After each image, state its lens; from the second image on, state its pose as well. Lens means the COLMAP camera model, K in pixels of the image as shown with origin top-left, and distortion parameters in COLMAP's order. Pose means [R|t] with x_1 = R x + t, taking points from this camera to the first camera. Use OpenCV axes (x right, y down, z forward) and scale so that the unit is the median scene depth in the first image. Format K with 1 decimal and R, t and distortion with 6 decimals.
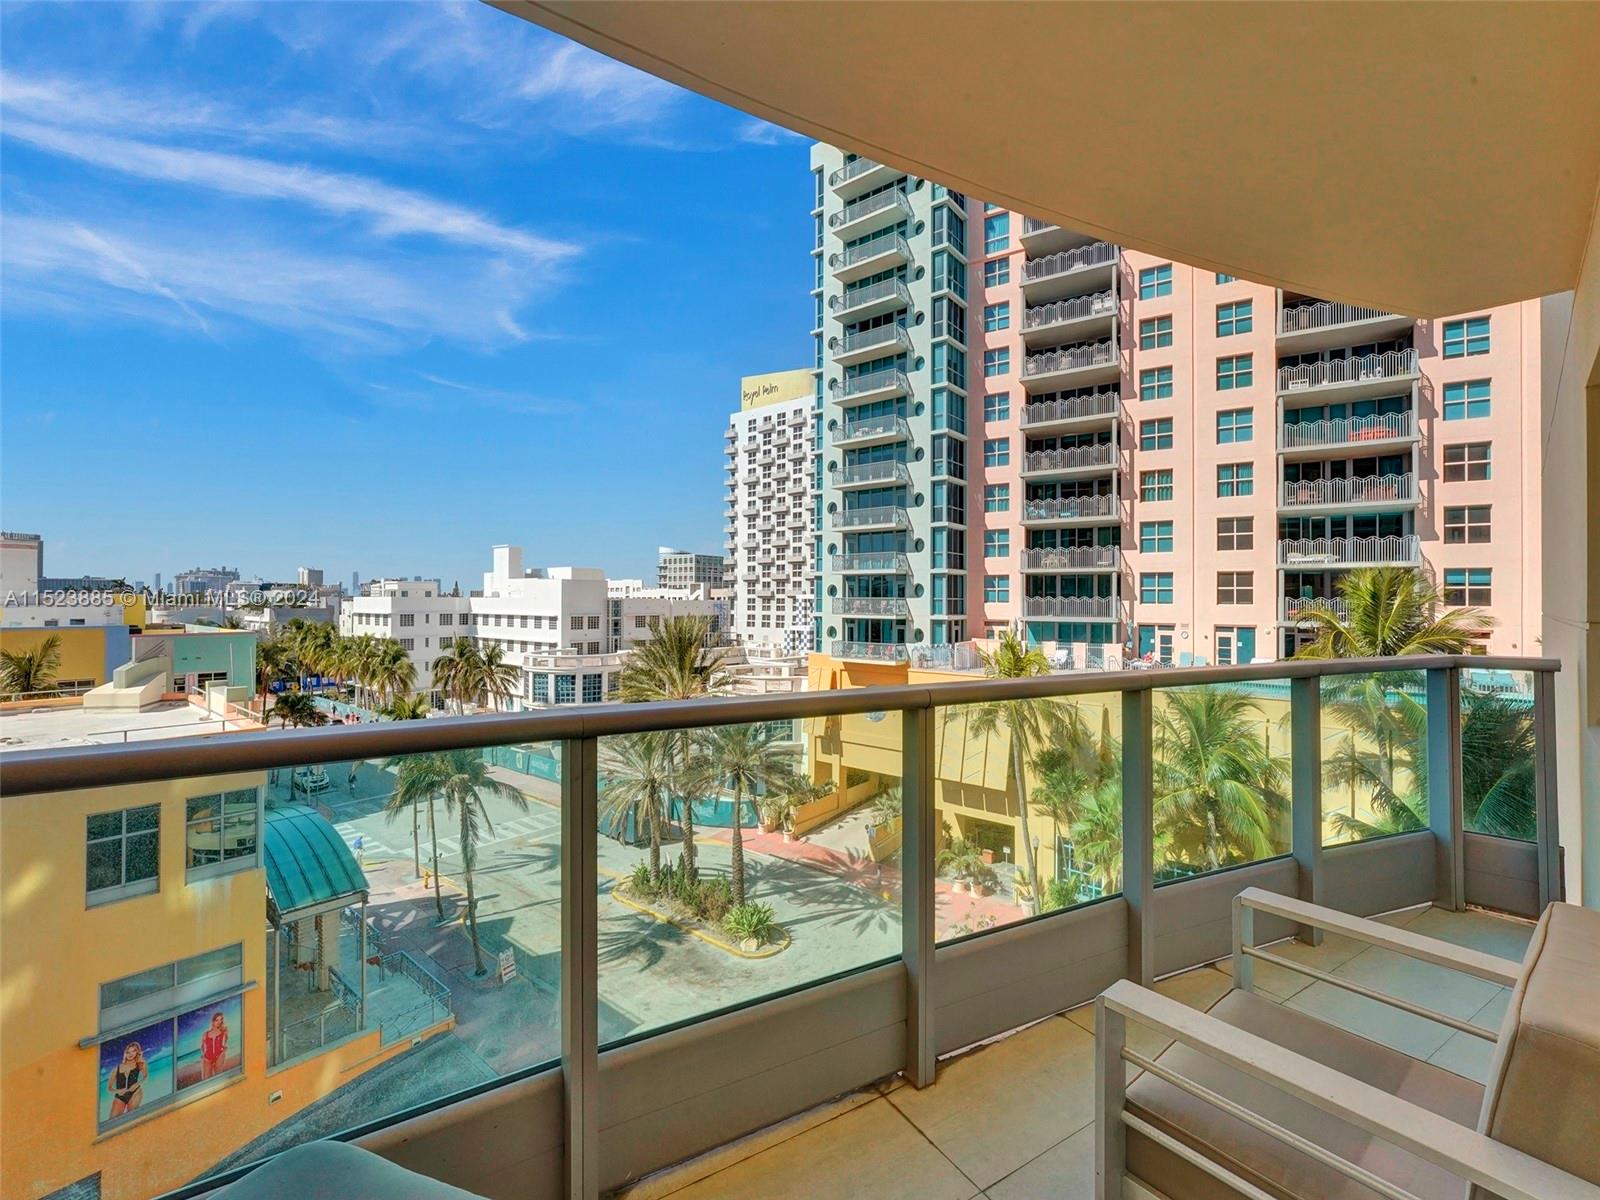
lens RADIAL K [[535.4, 0, 800.0], [0, 535.4, 600.0], [0, 0, 1]] dist [-0.000312, -0.000037]
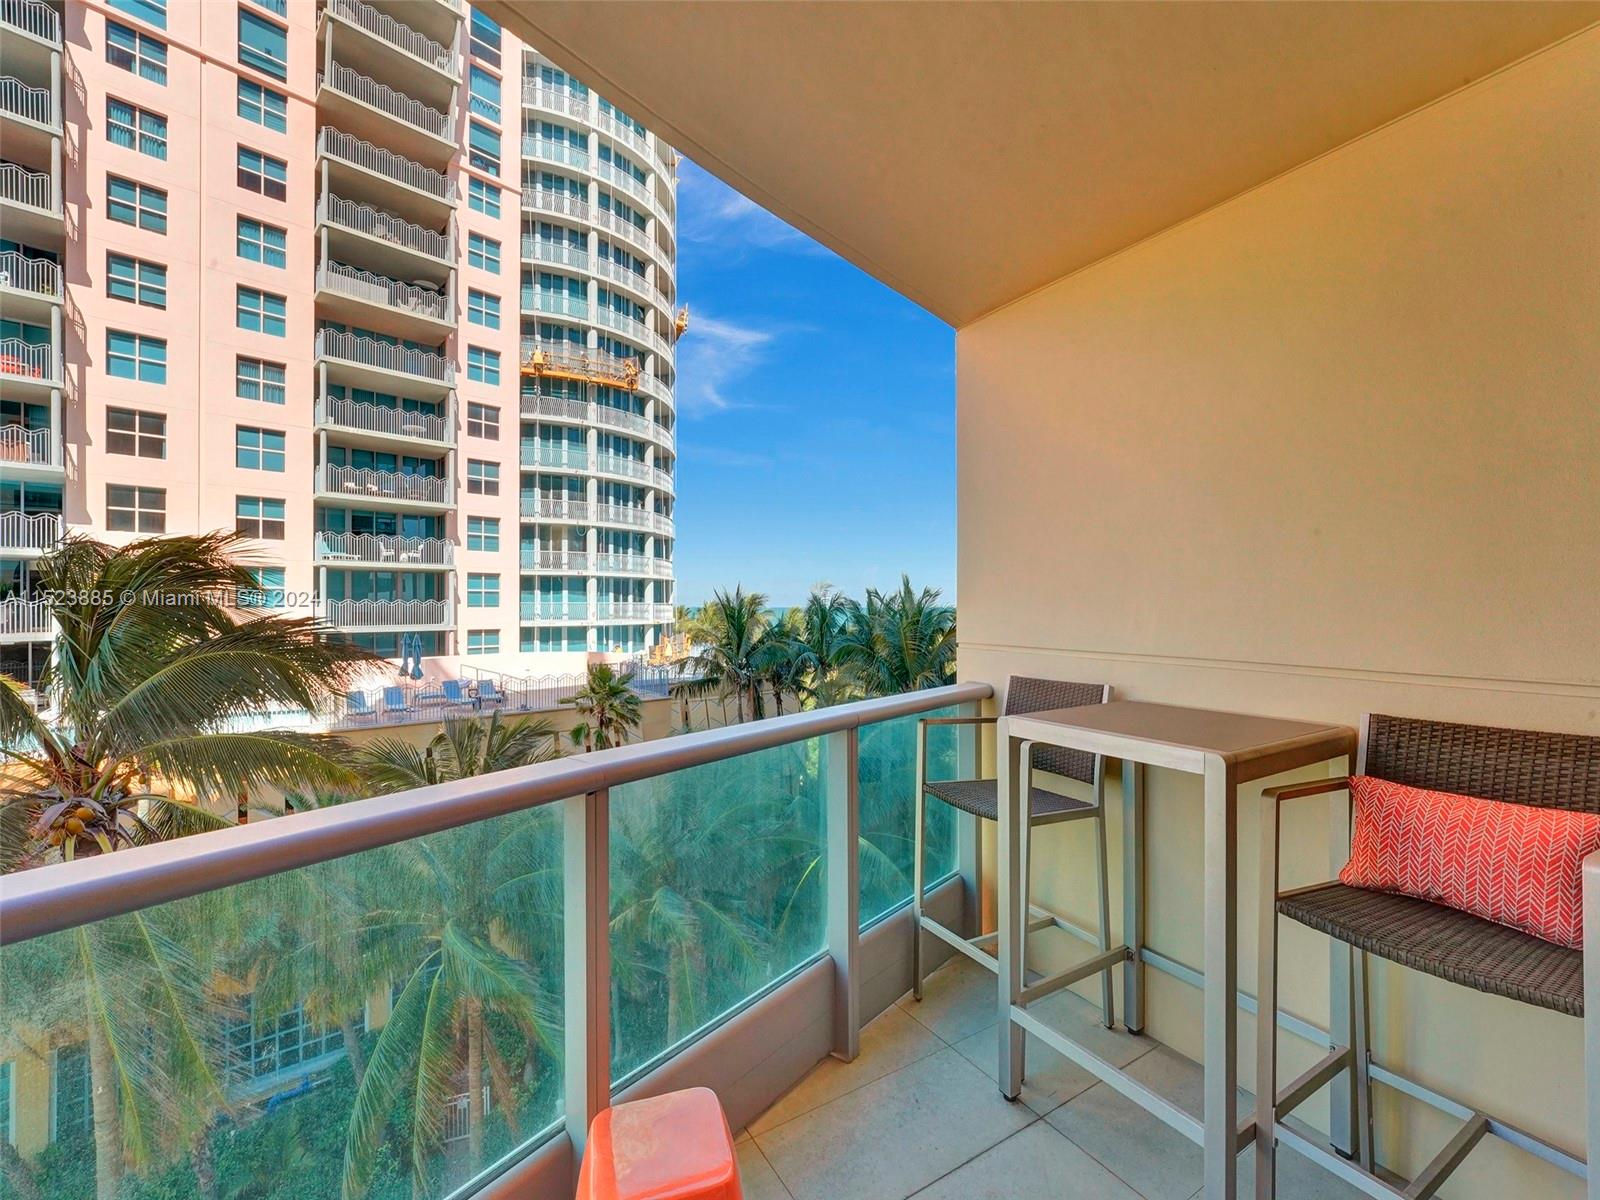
lens RADIAL K [[681.6, 0, 794.8], [0, 681.6, 605.1], [0, 0, 1]] dist [-0.000178, -0.000165]
pose [[0.317754, -0.002250, 0.948170, 0.116397], [-0.000883, 0.999996, 0.002669, 0.000418], [-0.948173, -0.001686, 0.317751, -0.058232]]
